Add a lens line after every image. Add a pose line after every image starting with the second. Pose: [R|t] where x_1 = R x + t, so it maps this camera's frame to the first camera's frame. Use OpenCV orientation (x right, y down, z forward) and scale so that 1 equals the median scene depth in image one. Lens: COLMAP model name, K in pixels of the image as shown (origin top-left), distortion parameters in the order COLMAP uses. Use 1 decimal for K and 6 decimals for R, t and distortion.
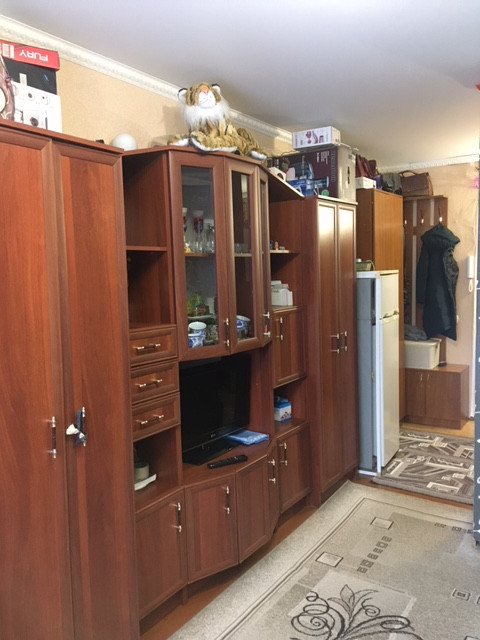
lens RADIAL K [[540.2, 0, 240.0], [0, 540.2, 320.0], [0, 0, 1]] dist [0.123322, -0.191237]
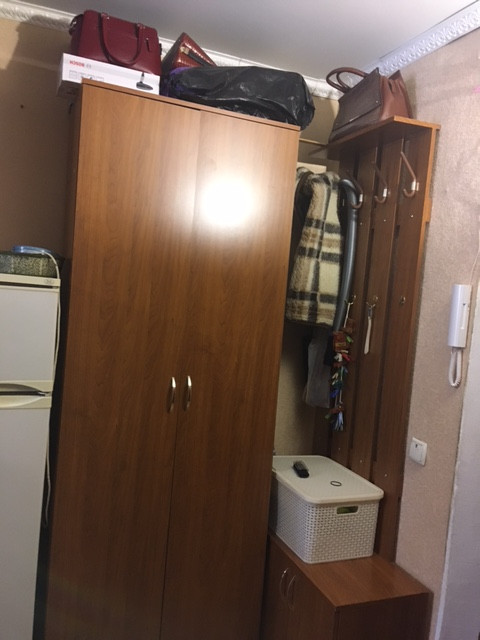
lens RADIAL K [[540.2, 0, 240.0], [0, 540.2, 320.0], [0, 0, 1]] dist [0.123322, -0.191237]
pose [[0.822785, 0.133001, -0.552571, 0.598978], [-0.162877, 0.986633, -0.005048, -0.083178], [0.544514, 0.094154, 0.833450, 0.756478]]
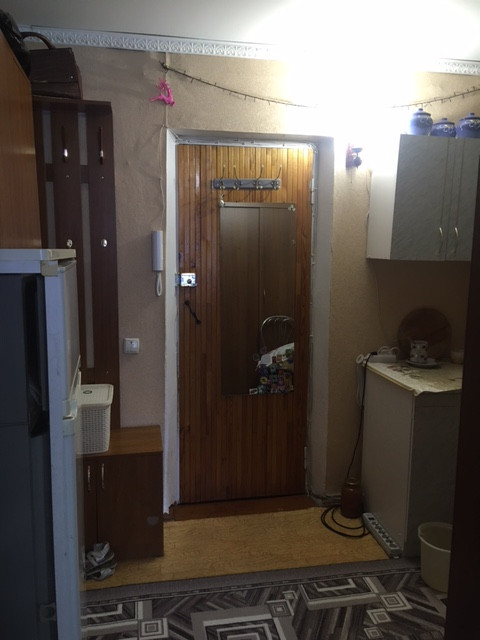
lens RADIAL K [[540.2, 0, 240.0], [0, 540.2, 320.0], [0, 0, 1]] dist [0.123322, -0.191237]
pose [[0.711316, -0.059755, 0.700328, 0.111284], [0.038149, 0.998193, 0.046423, -0.058949], [-0.701837, -0.006305, 0.712310, 0.663911]]
